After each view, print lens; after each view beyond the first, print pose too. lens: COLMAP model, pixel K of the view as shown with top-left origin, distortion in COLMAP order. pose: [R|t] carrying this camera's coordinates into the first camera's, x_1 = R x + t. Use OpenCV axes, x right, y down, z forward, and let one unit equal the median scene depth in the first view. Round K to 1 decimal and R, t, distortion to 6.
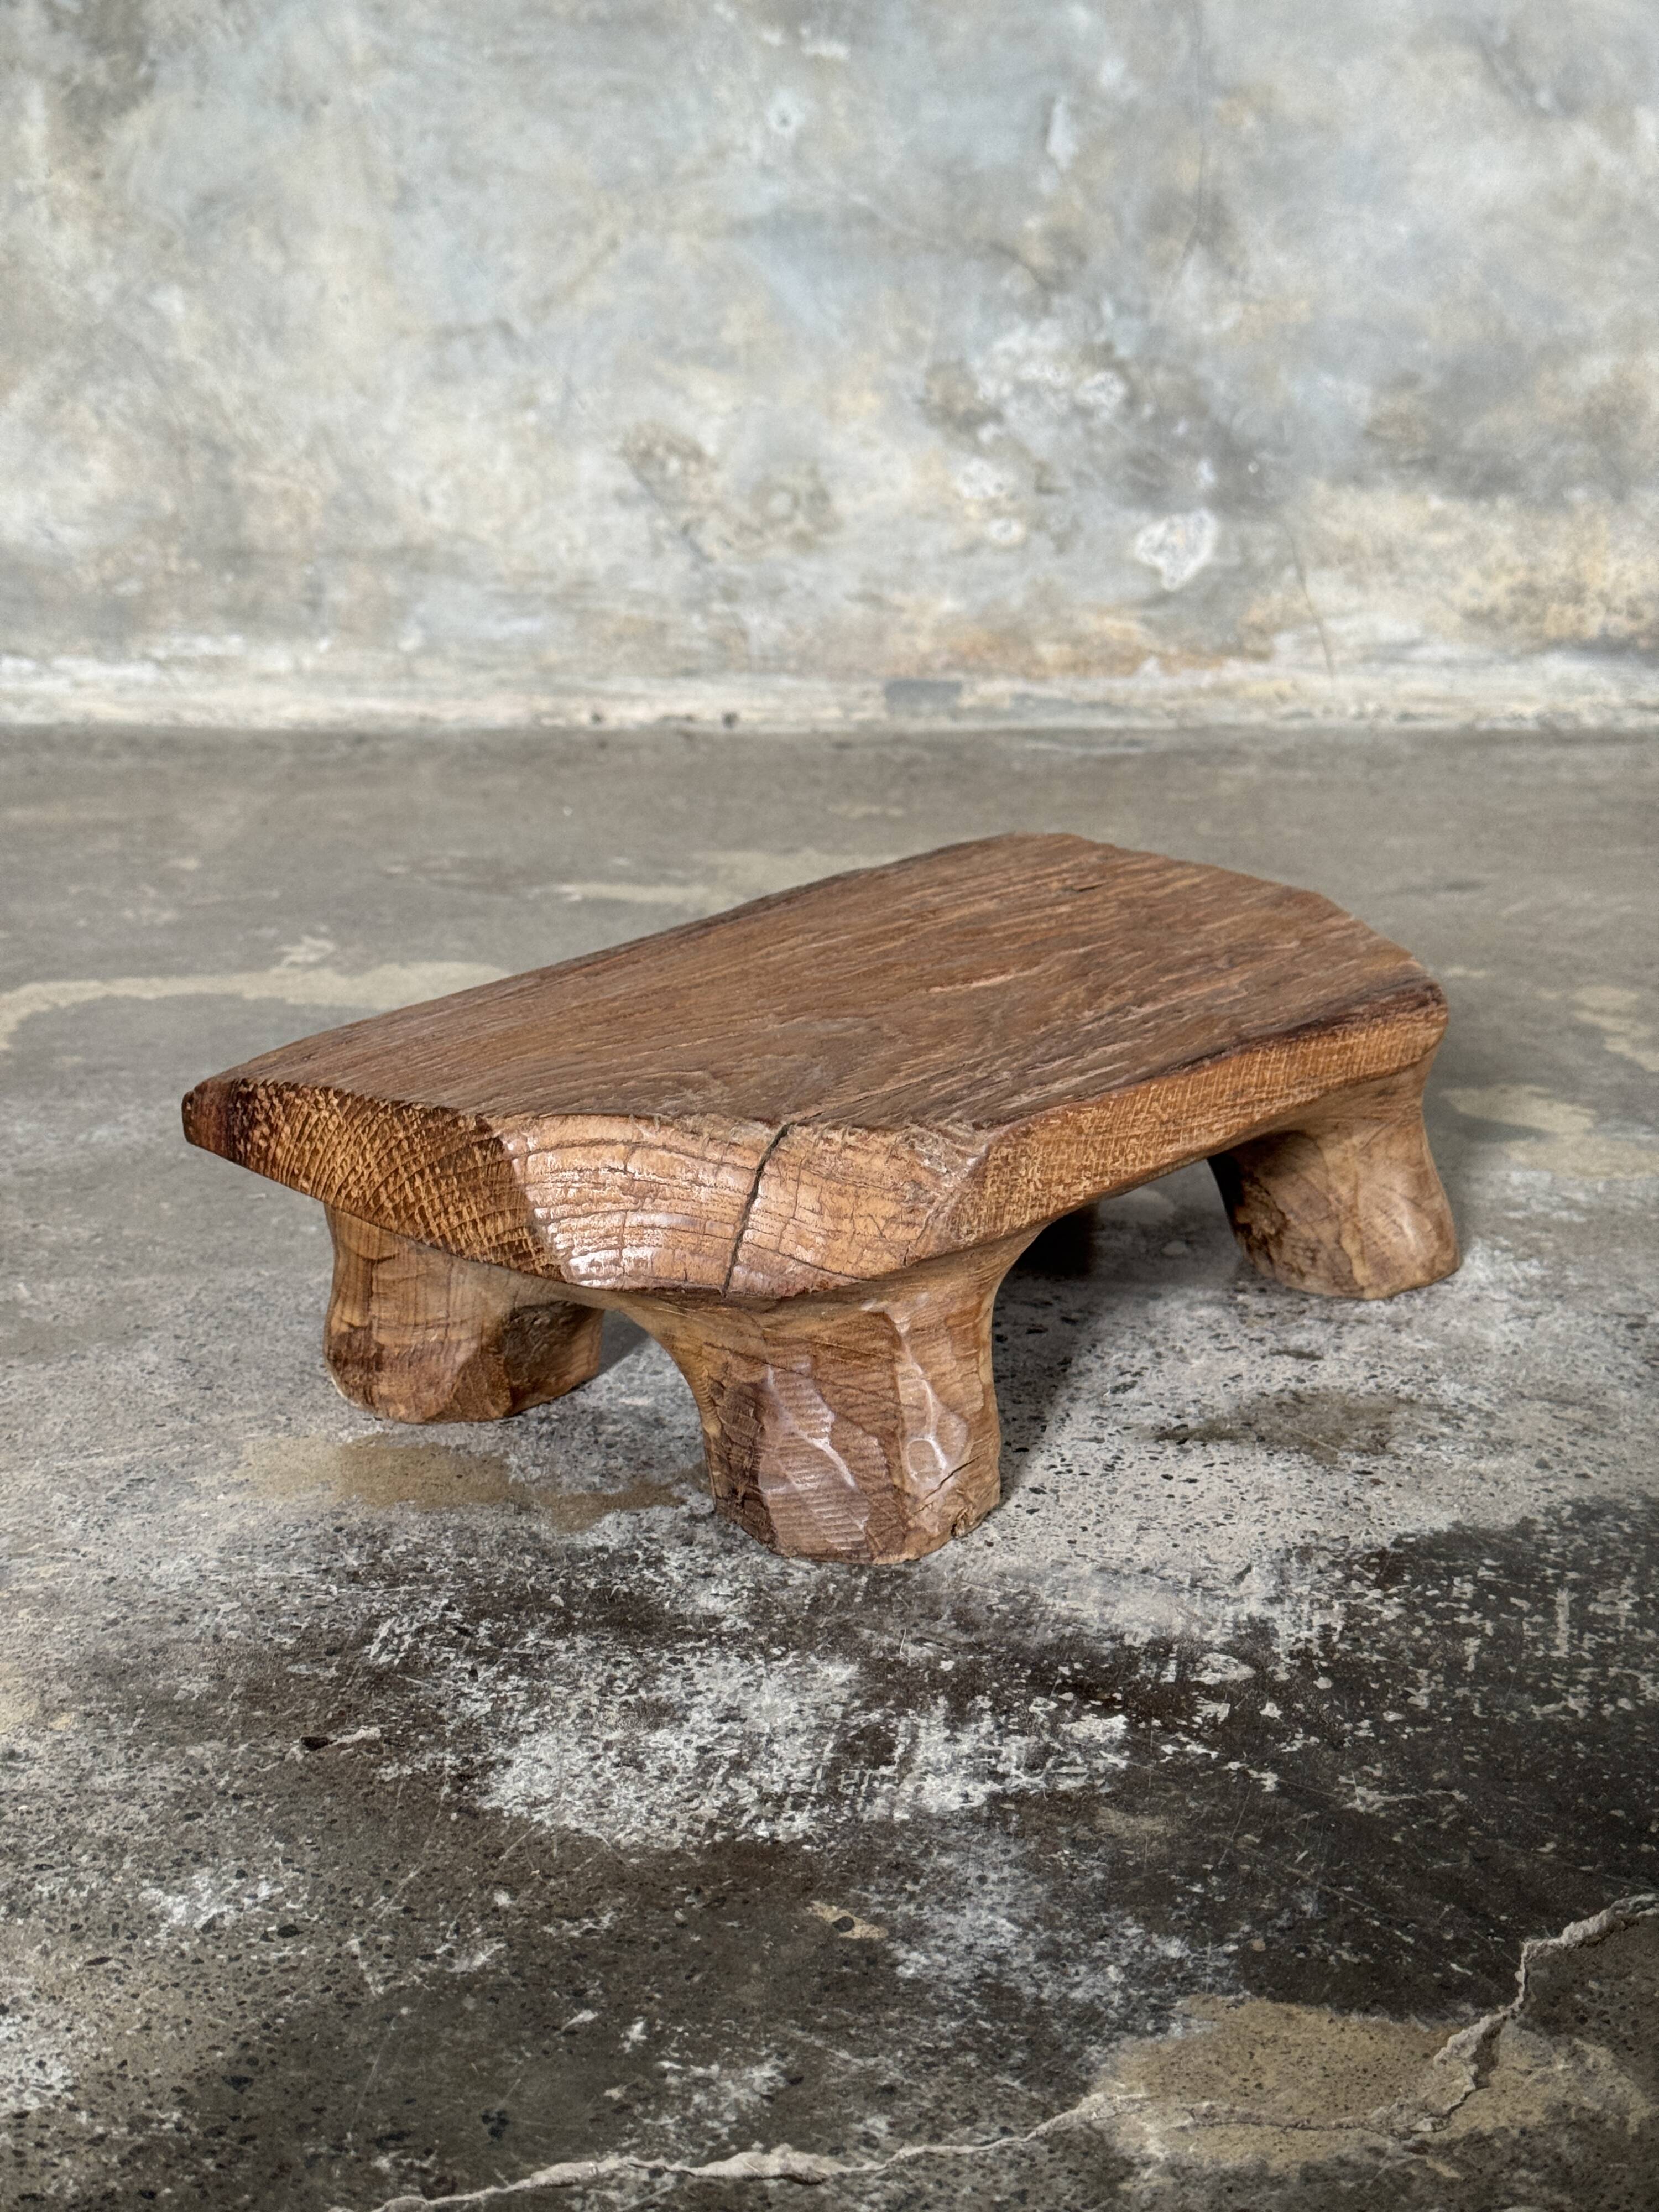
lens RADIAL K [[3167.5, 0, 832.2], [0, 3167.5, 1121.1], [0, 0, 1]] dist [0.177135, -0.339366]
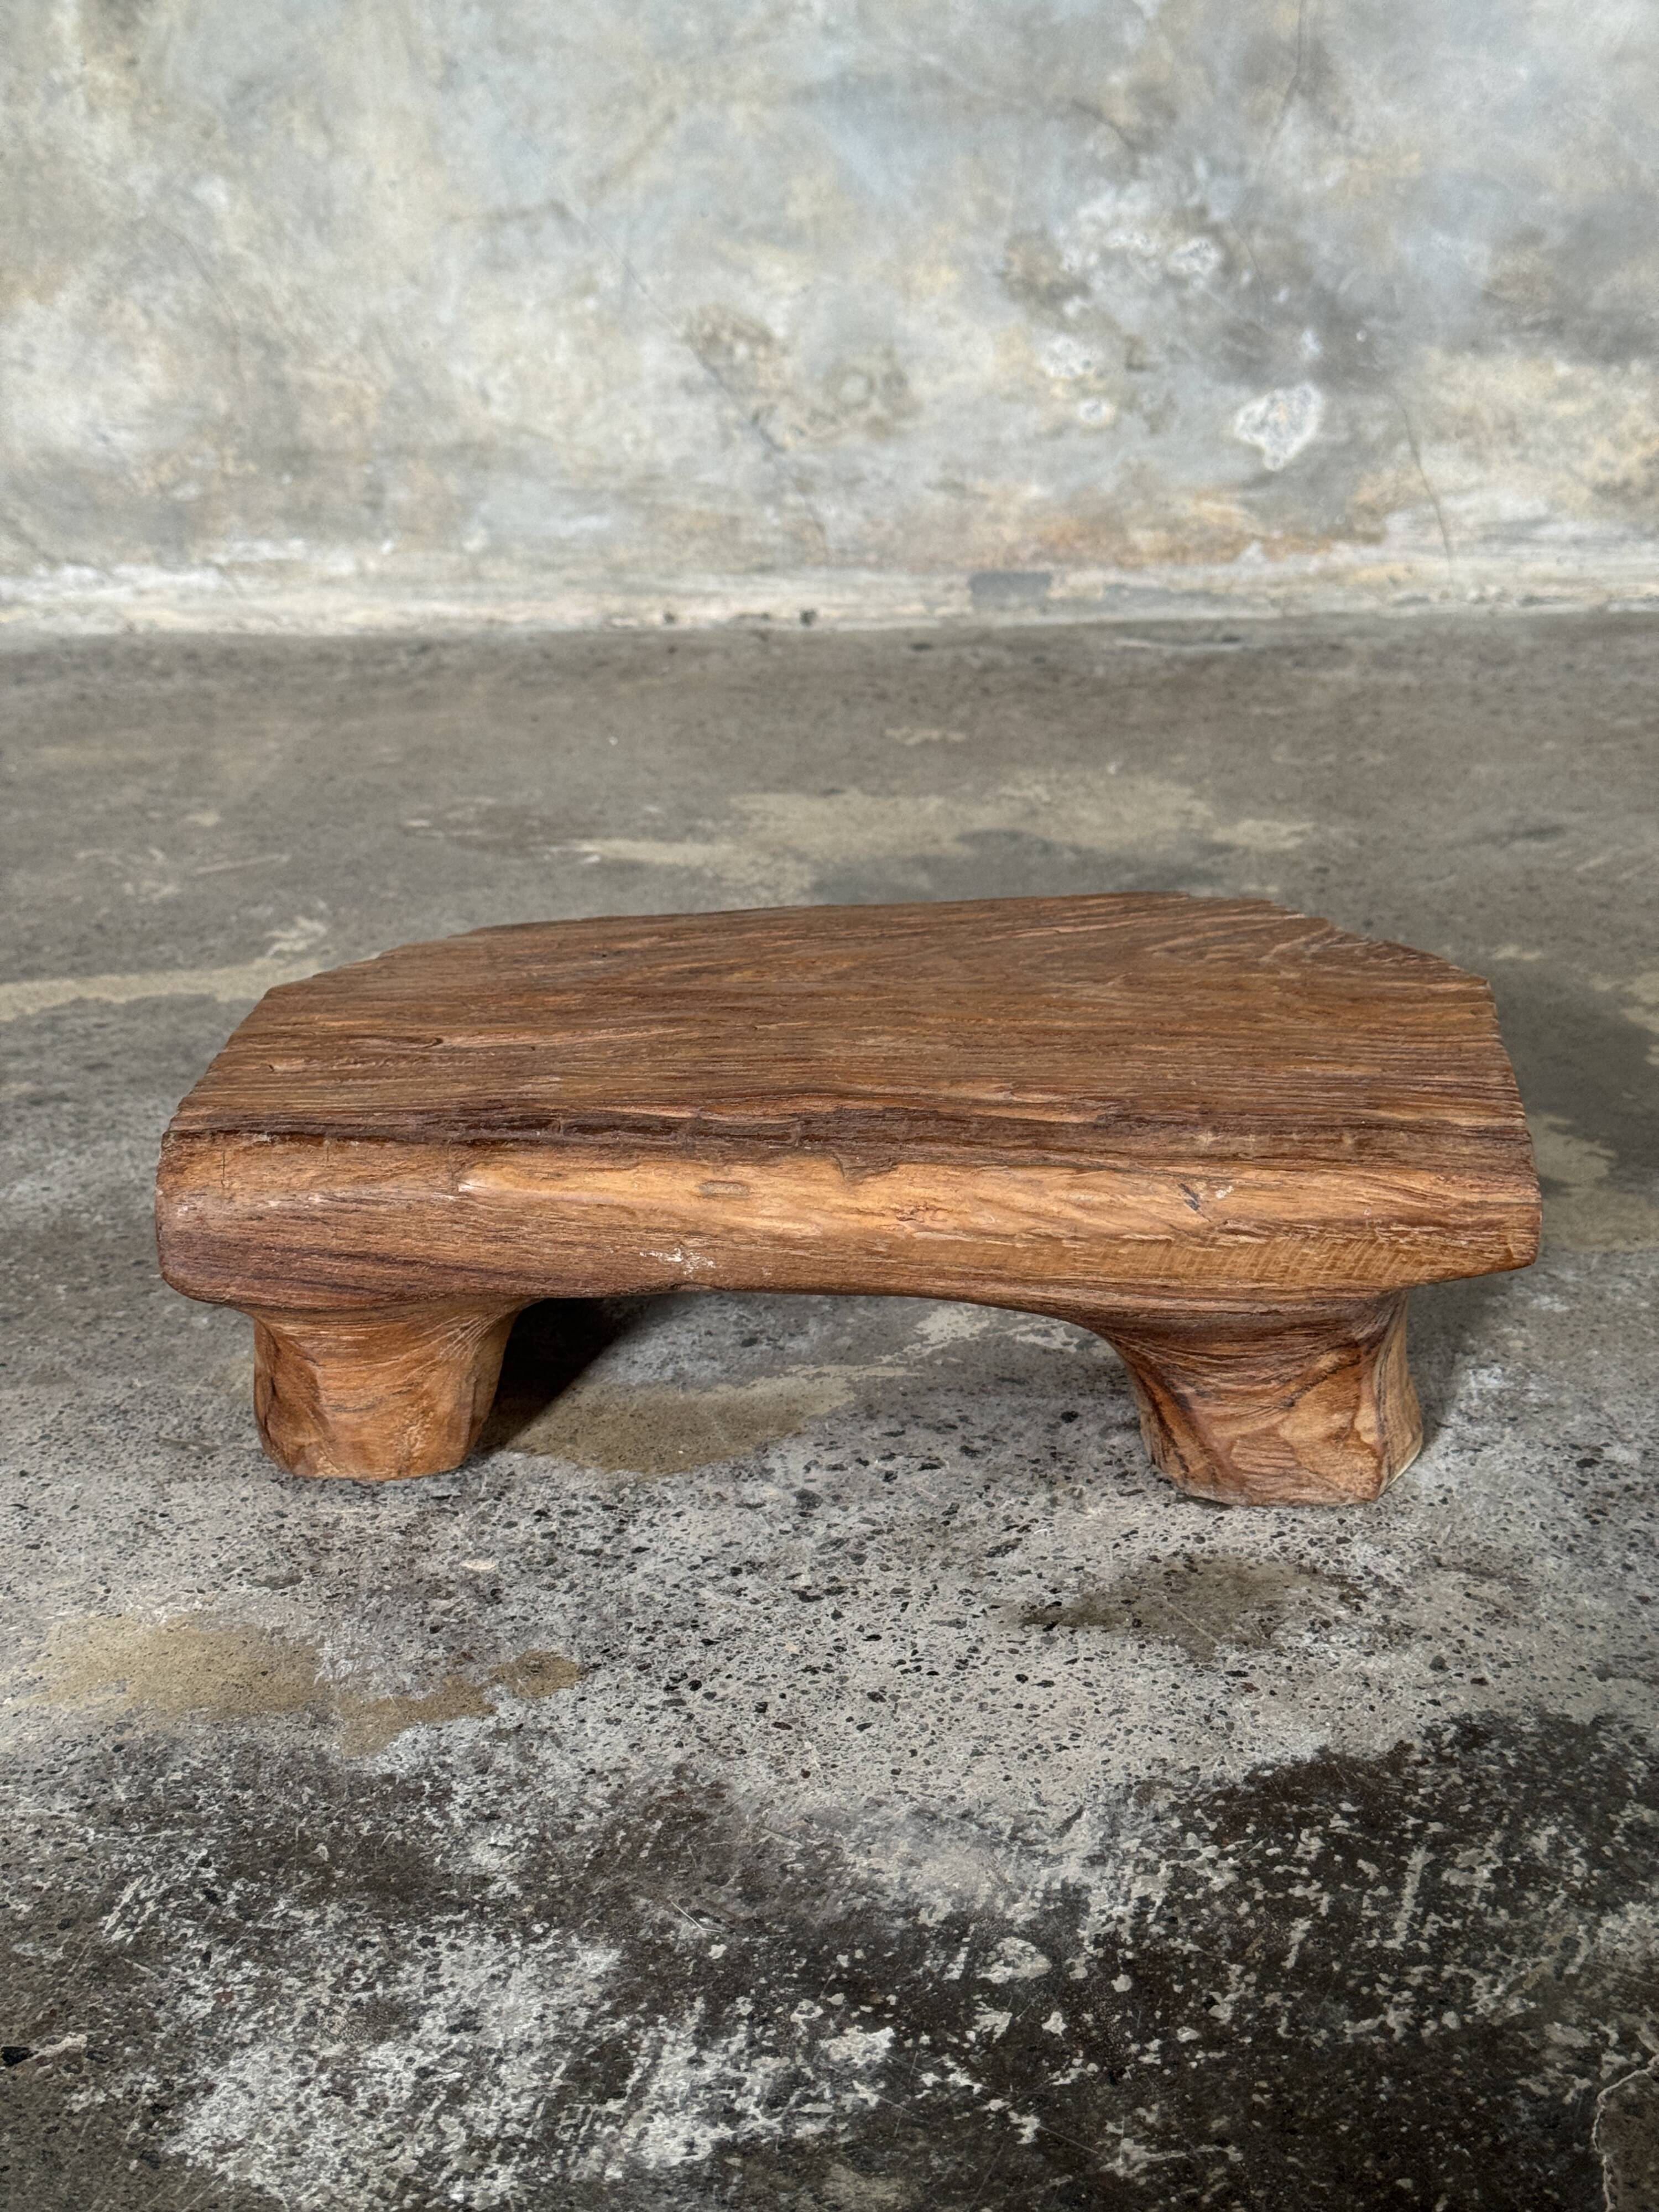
lens RADIAL K [[3165.9, 0, 832.3], [0, 3165.9, 1099.5], [0, 0, 1]] dist [0.207186, -0.487181]
pose [[0.995662, -0.003576, -0.092972, 0.135511], [0.011291, 0.996519, 0.082597, -0.130665], [0.092353, -0.083288, 0.992237, 0.090496]]
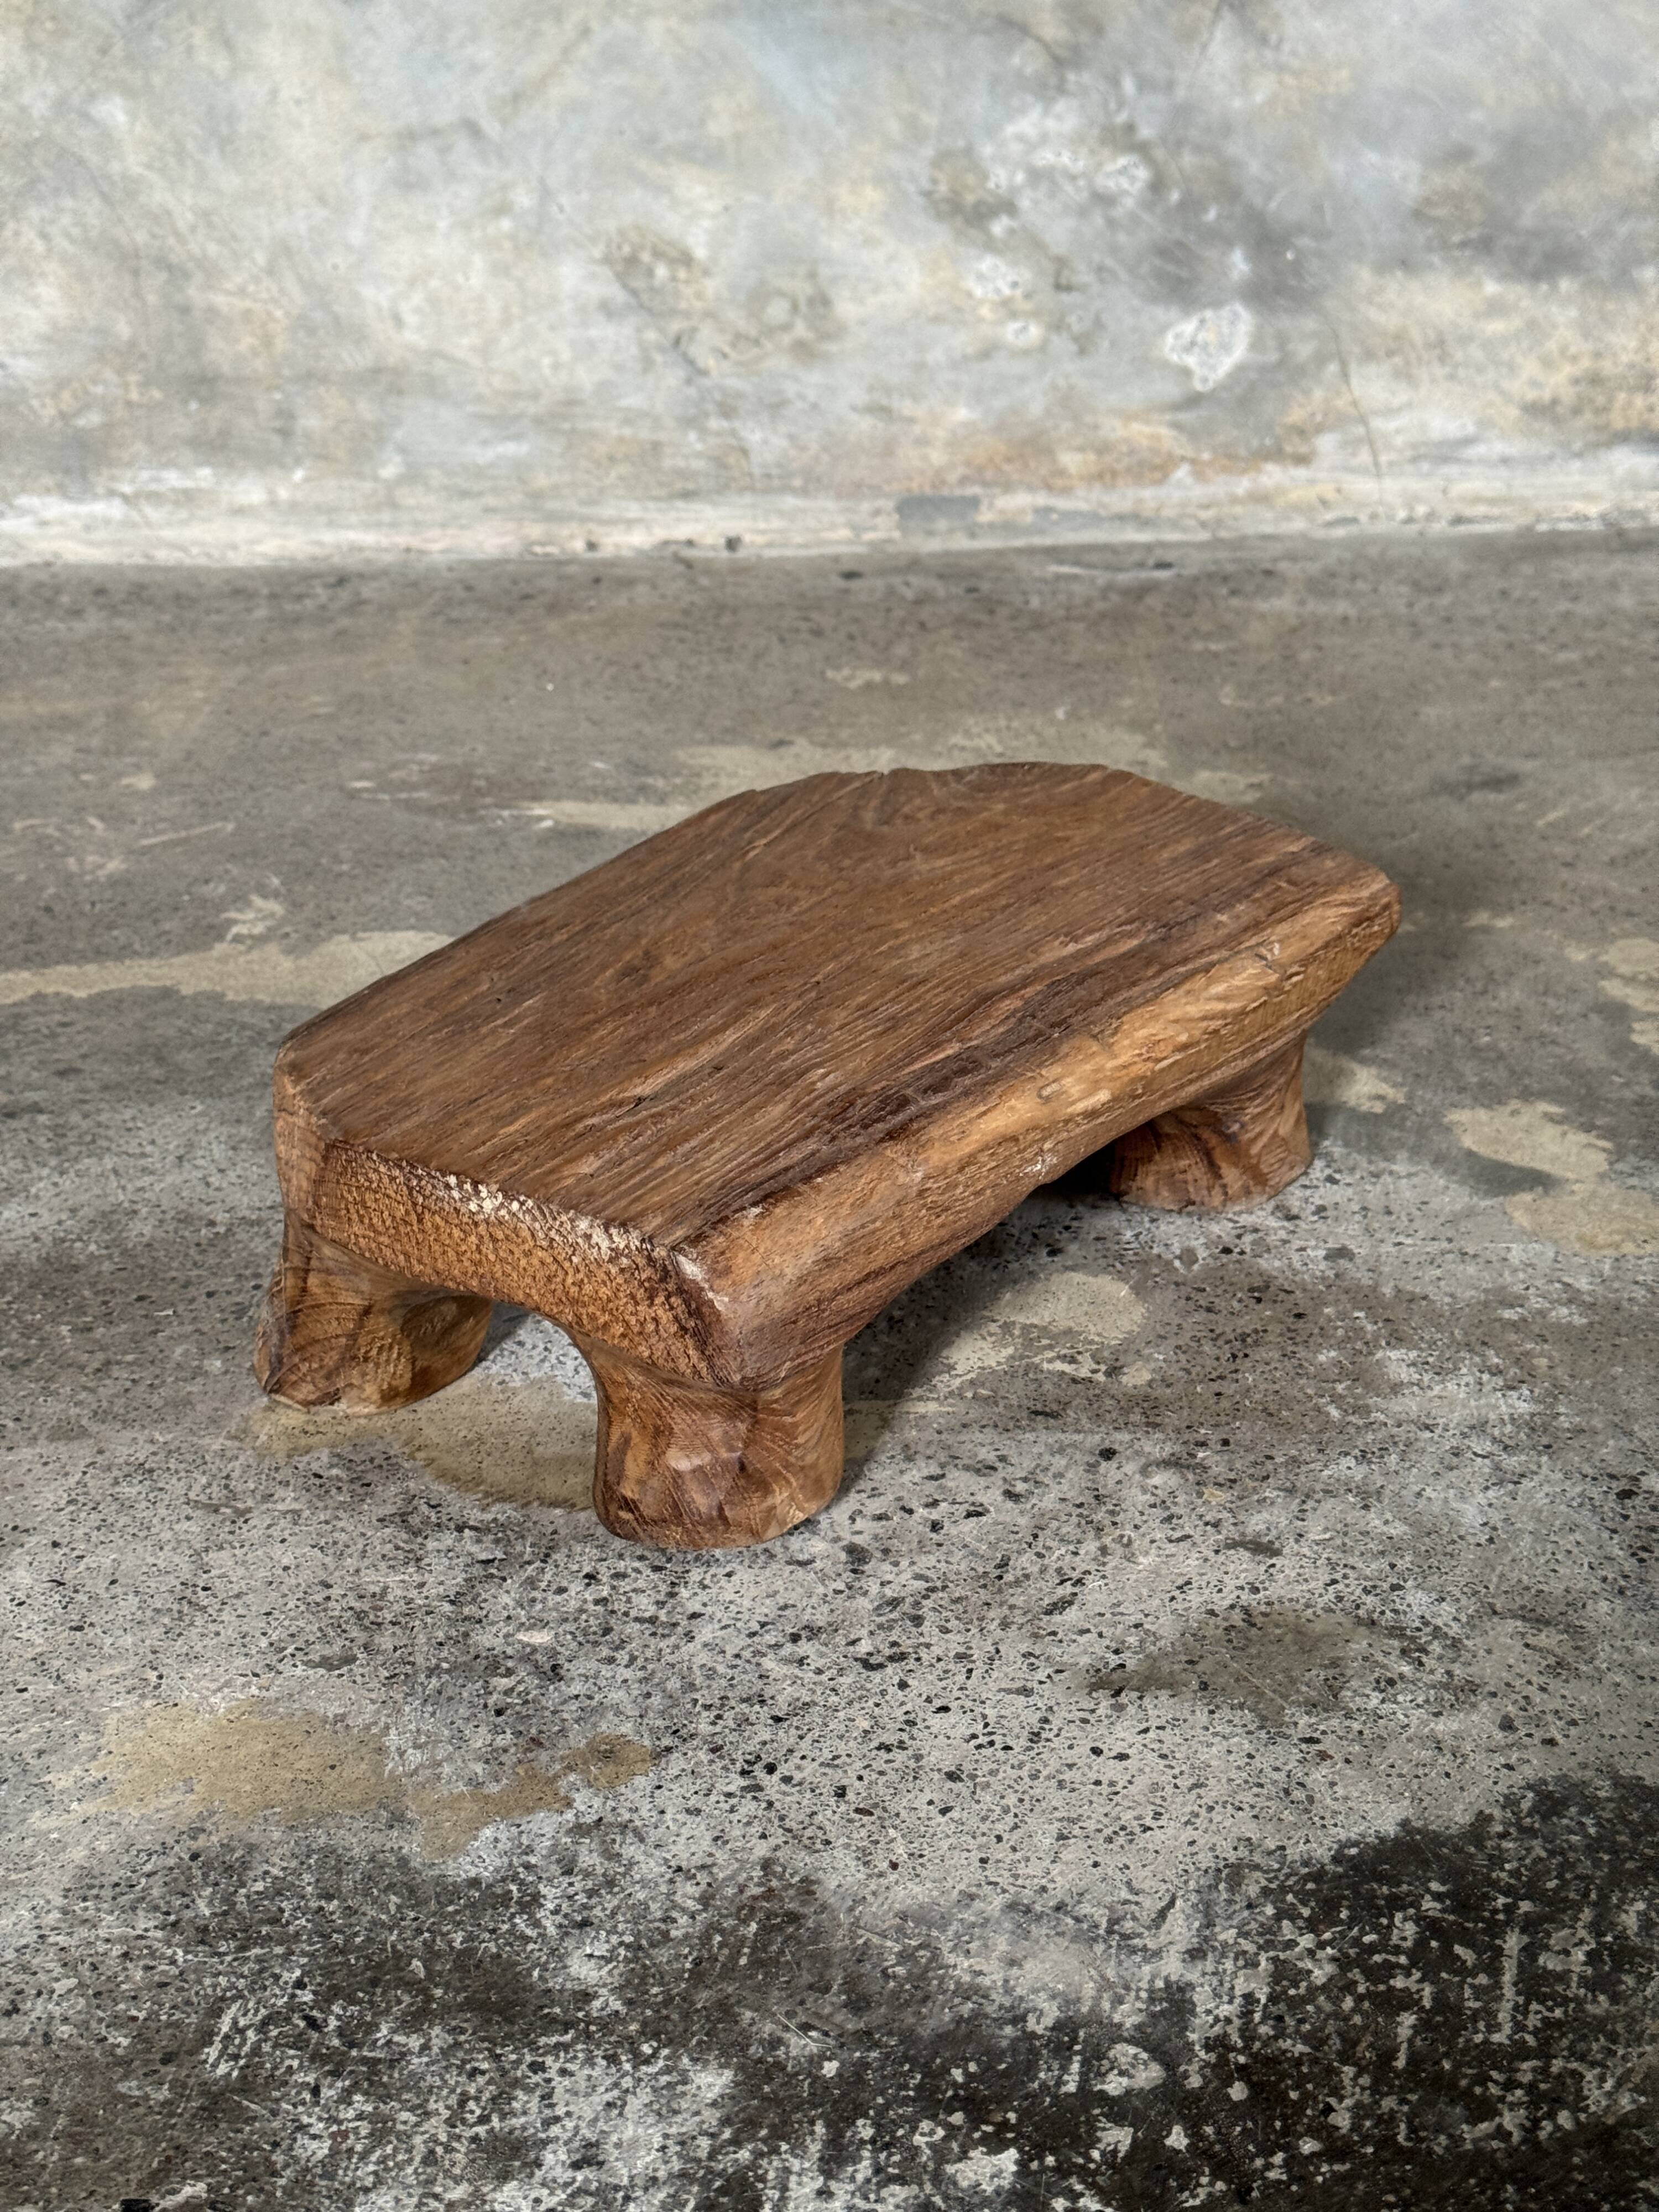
lens RADIAL K [[3153.5, 0, 836.6], [0, 3153.5, 1099.2], [0, 0, 1]] dist [0.215809, -0.558495]
pose [[0.998984, -0.020345, -0.040202, 0.070085], [0.025858, 0.989561, 0.141776, -0.205905], [0.036898, -0.142672, 0.989082, 0.108580]]
